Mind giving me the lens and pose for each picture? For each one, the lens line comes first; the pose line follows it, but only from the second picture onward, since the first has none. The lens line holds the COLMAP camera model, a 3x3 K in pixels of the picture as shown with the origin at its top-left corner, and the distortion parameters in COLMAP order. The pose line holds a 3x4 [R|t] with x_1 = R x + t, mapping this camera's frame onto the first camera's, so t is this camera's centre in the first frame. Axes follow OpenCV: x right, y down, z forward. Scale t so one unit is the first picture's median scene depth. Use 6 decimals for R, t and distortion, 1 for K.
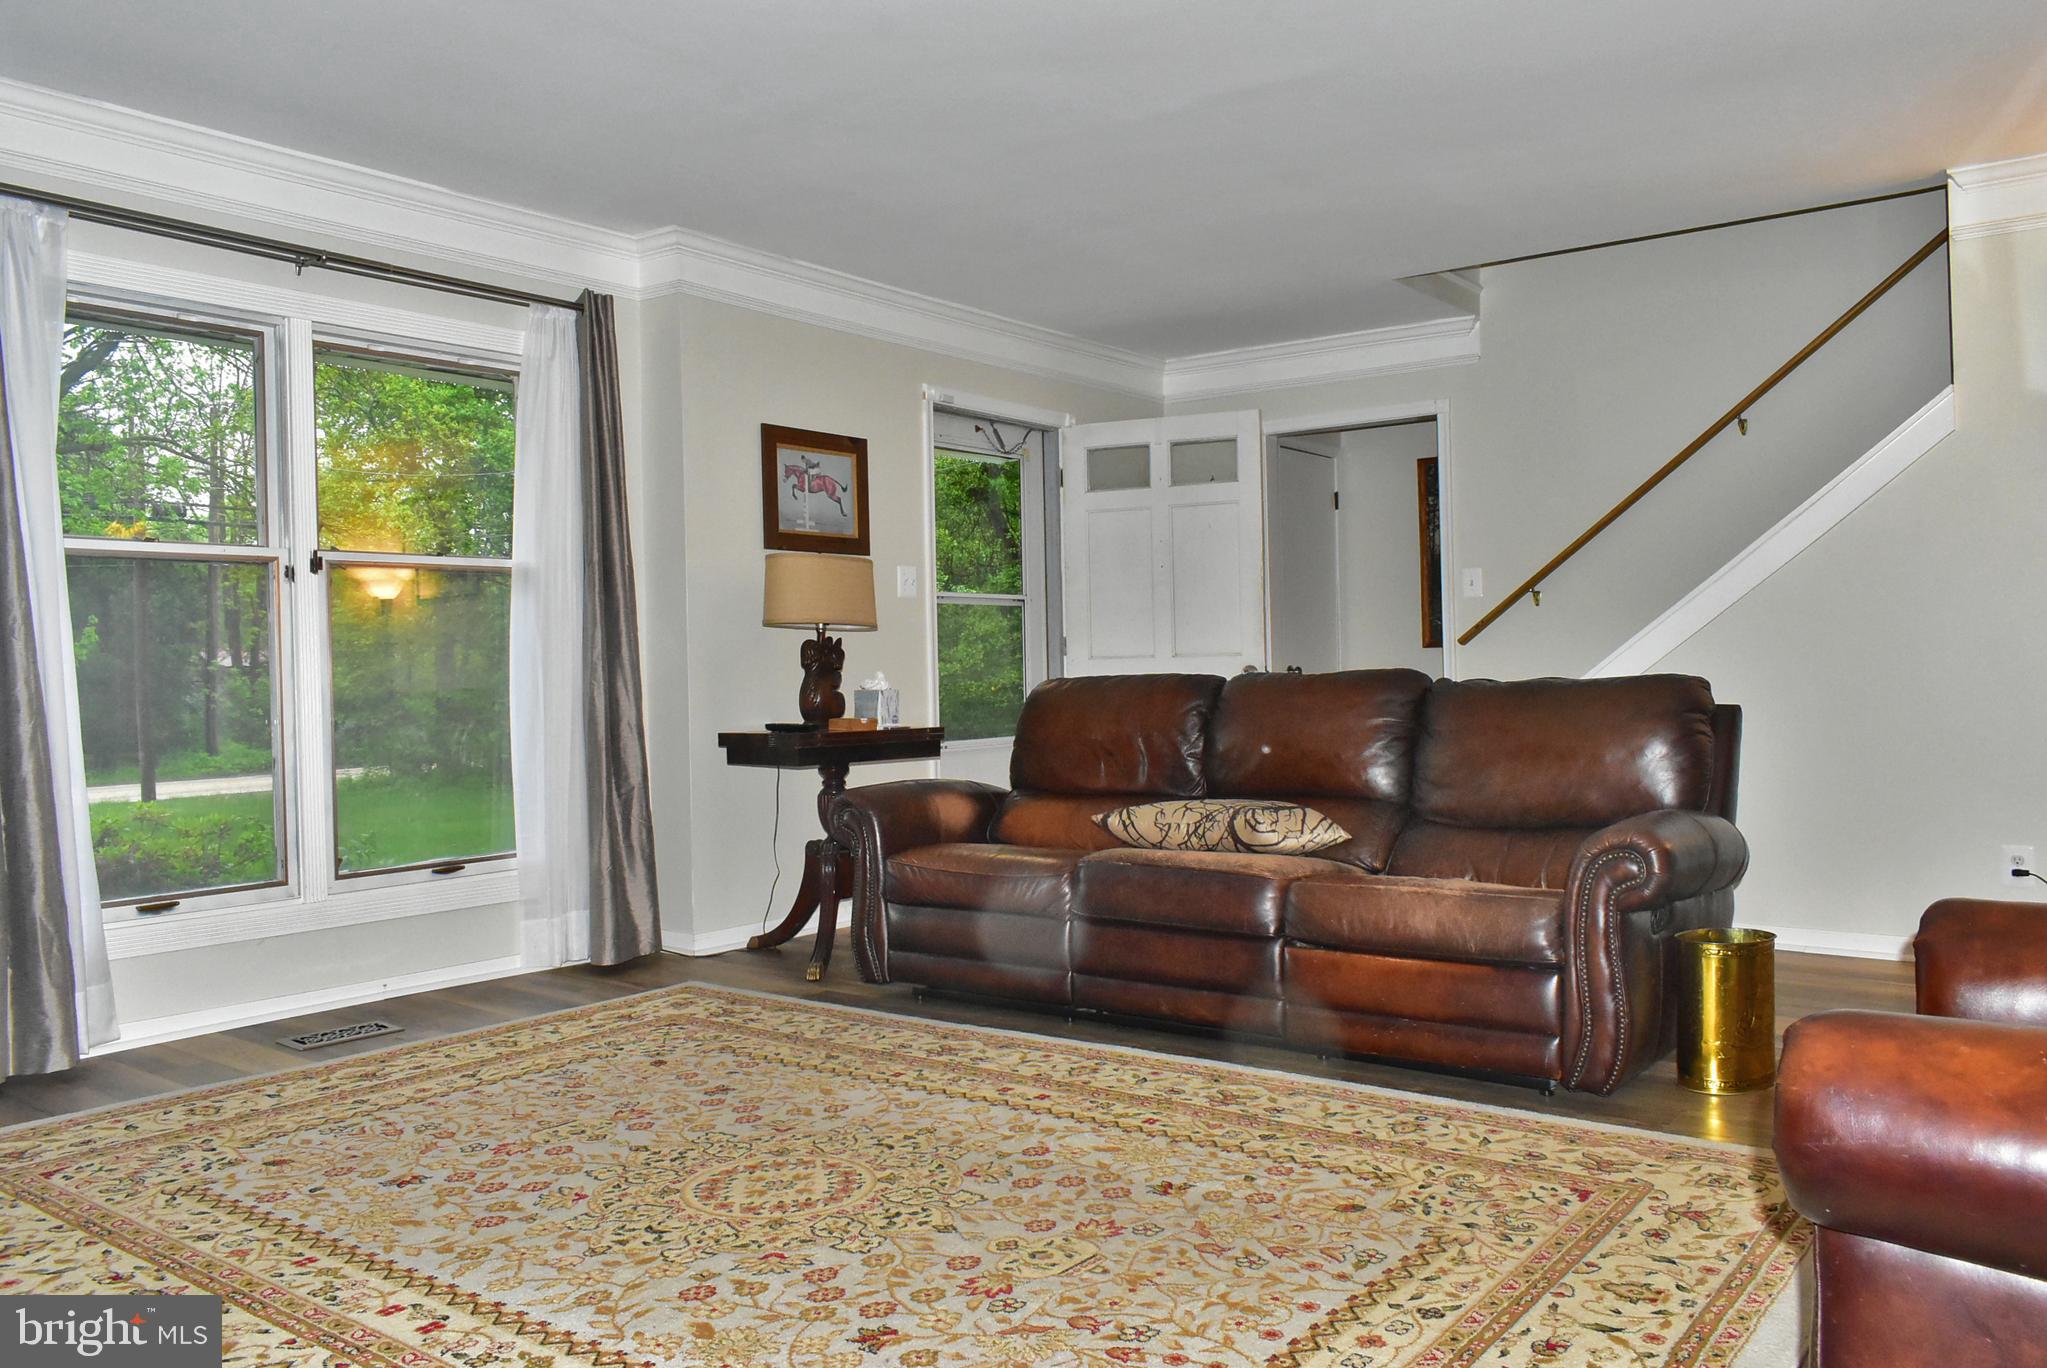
lens RADIAL K [[1583.5, 0, 1026.2], [0, 1583.5, 679.2], [0, 0, 1]] dist [-0.024487, 0.014274]
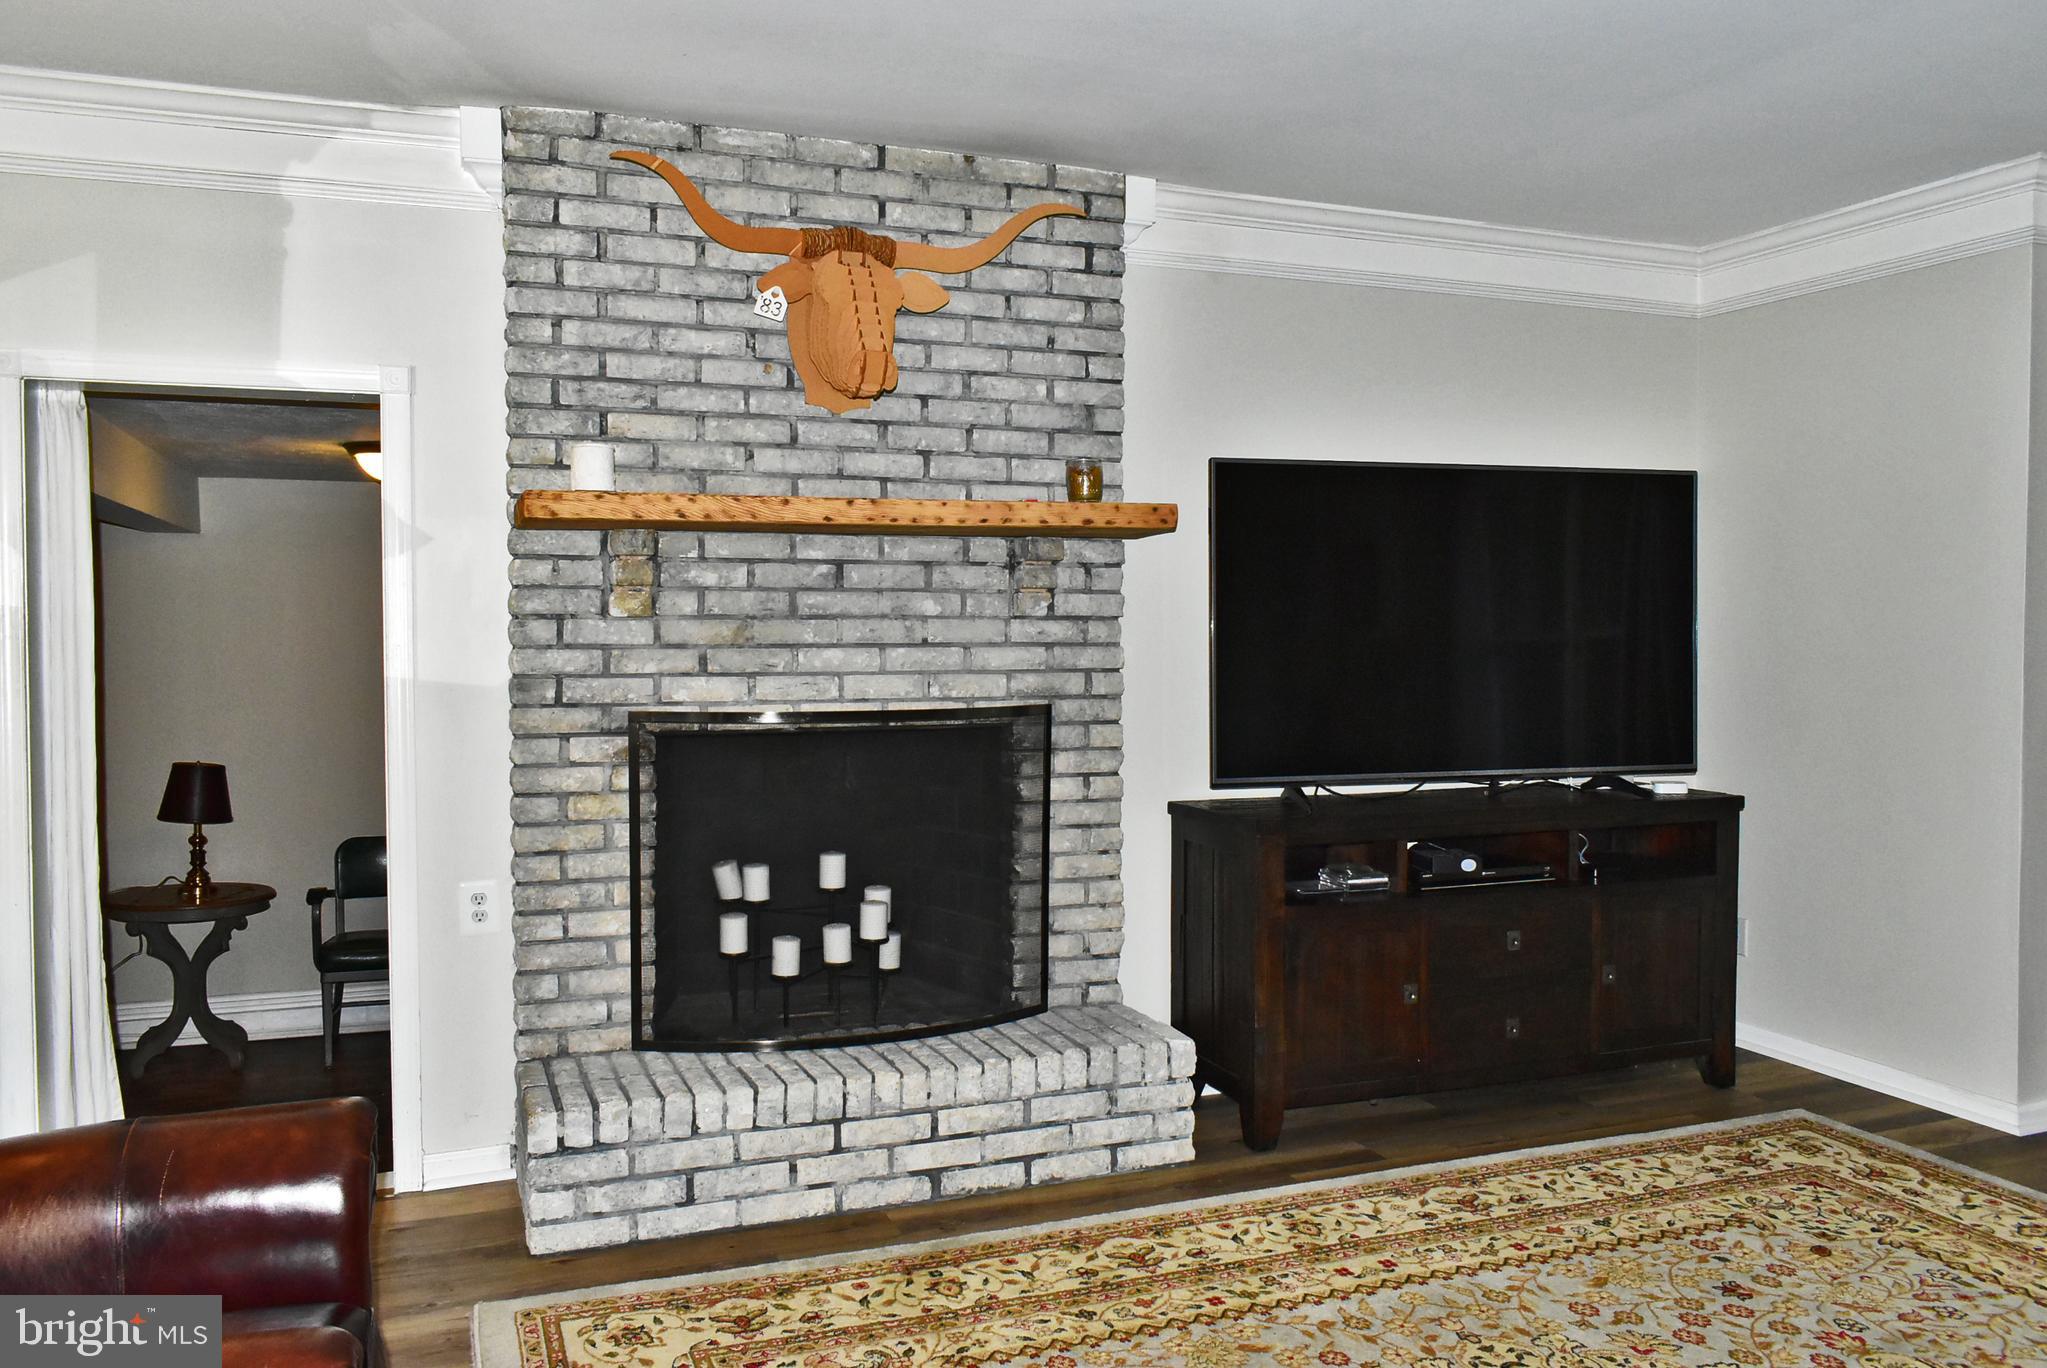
lens RADIAL K [[1583.5, 0, 1026.2], [0, 1583.5, 679.2], [0, 0, 1]] dist [-0.024487, 0.014274]
pose [[-0.518322, 0.047481, -0.853866, 0.750524], [0.005380, 0.998619, 0.052264, -0.144629], [0.855168, 0.022496, -0.517862, 1.206196]]
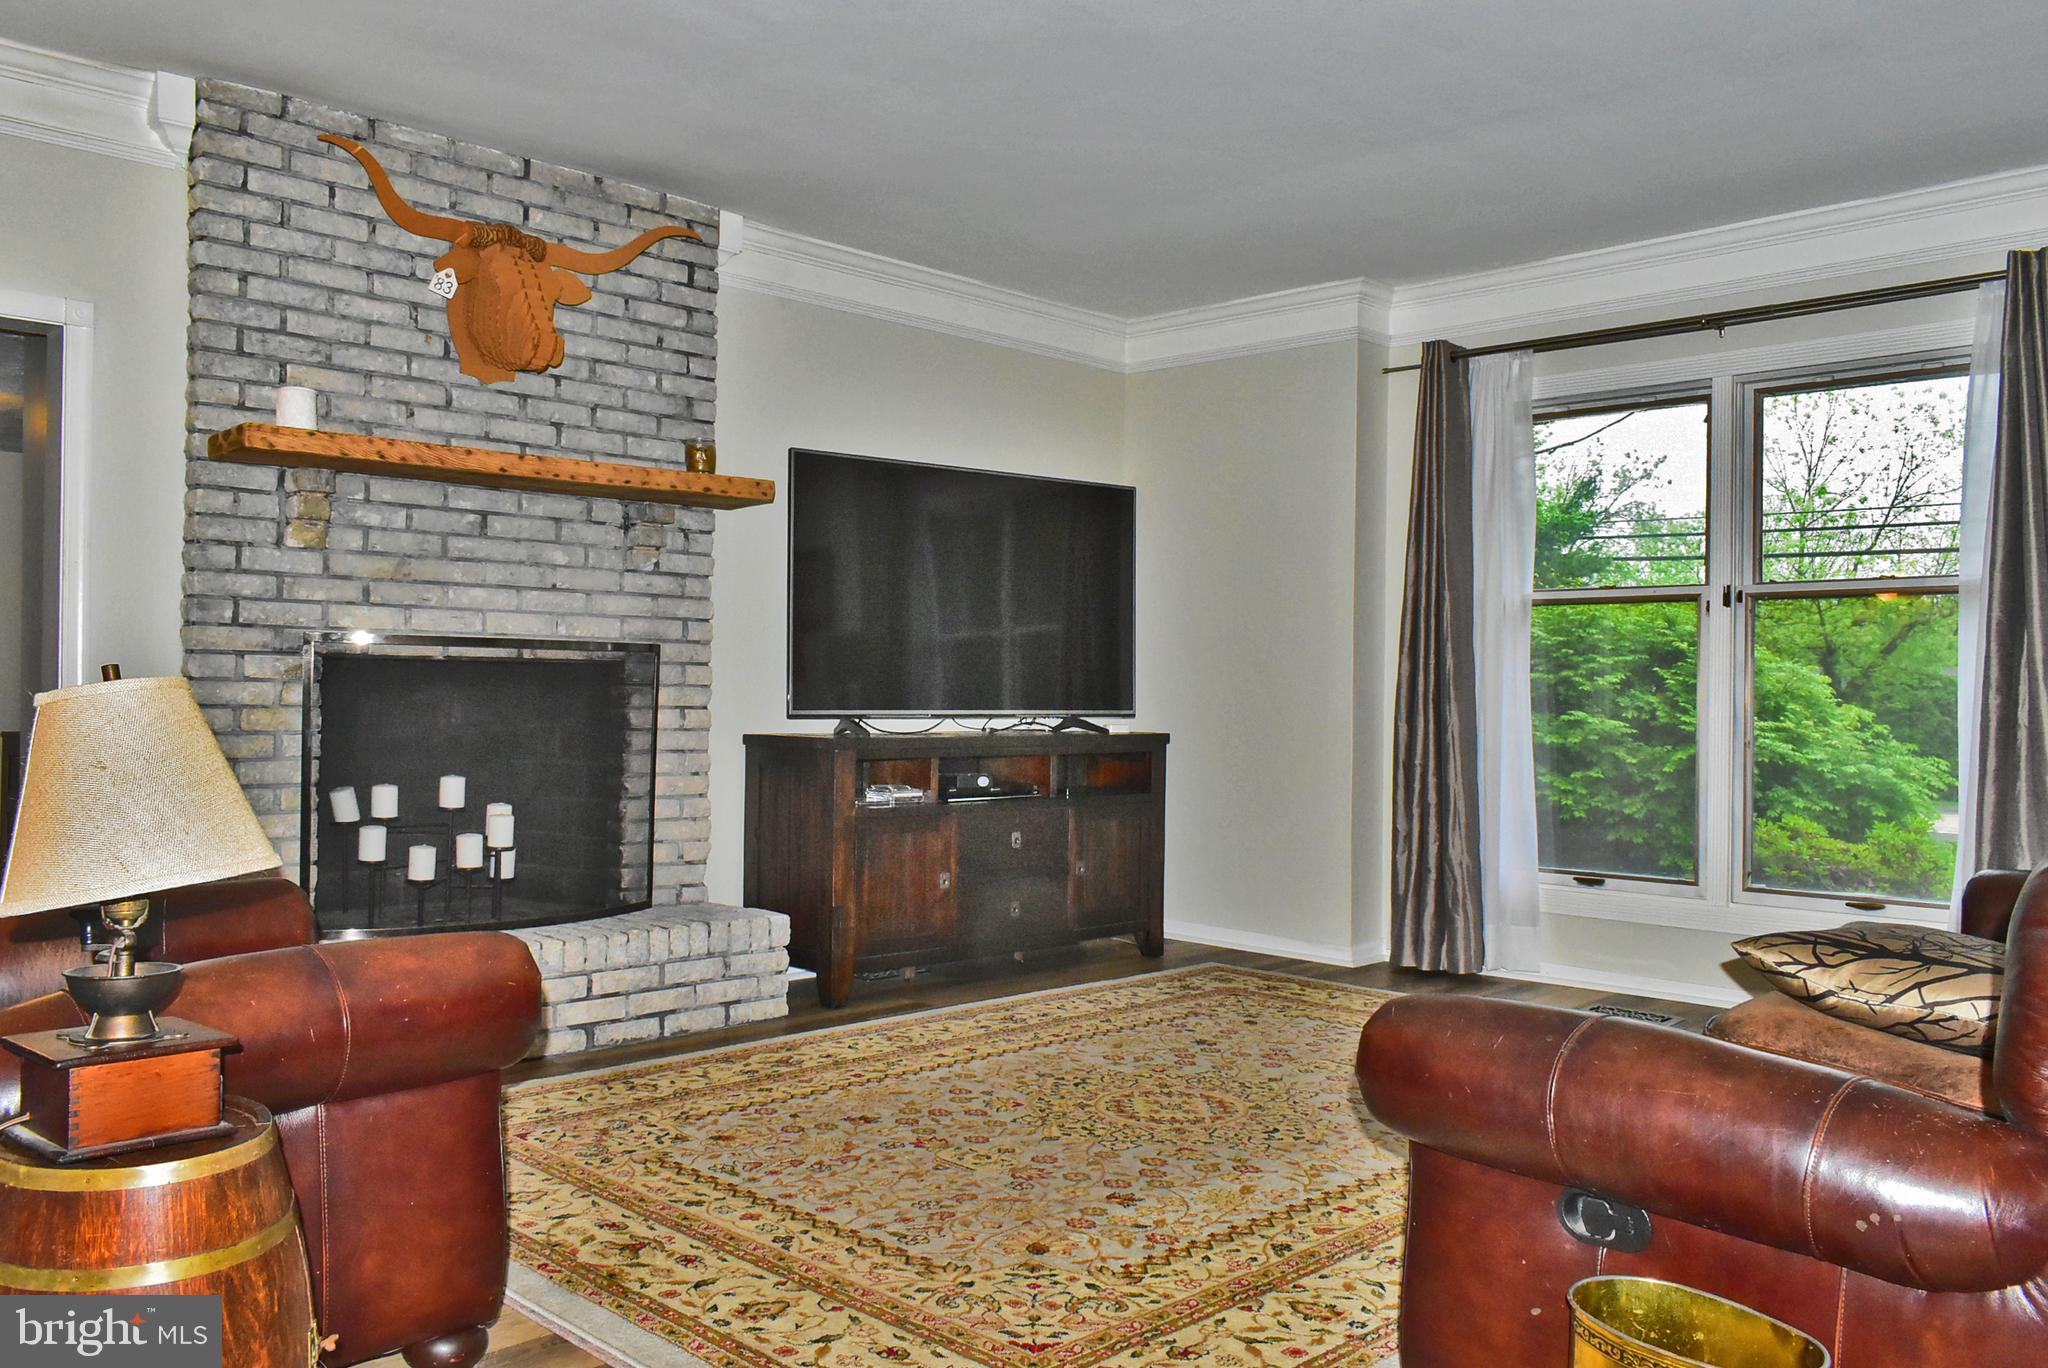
lens RADIAL K [[1634.6, 0, 1027.1], [0, 1634.6, 677.1], [0, 0, 1]] dist [-0.018357, 0.005845]
pose [[-0.132527, 0.010715, -0.991121, 1.205960], [-0.017498, 0.999760, 0.013148, -0.040188], [0.991025, 0.019085, -0.132308, 1.103481]]
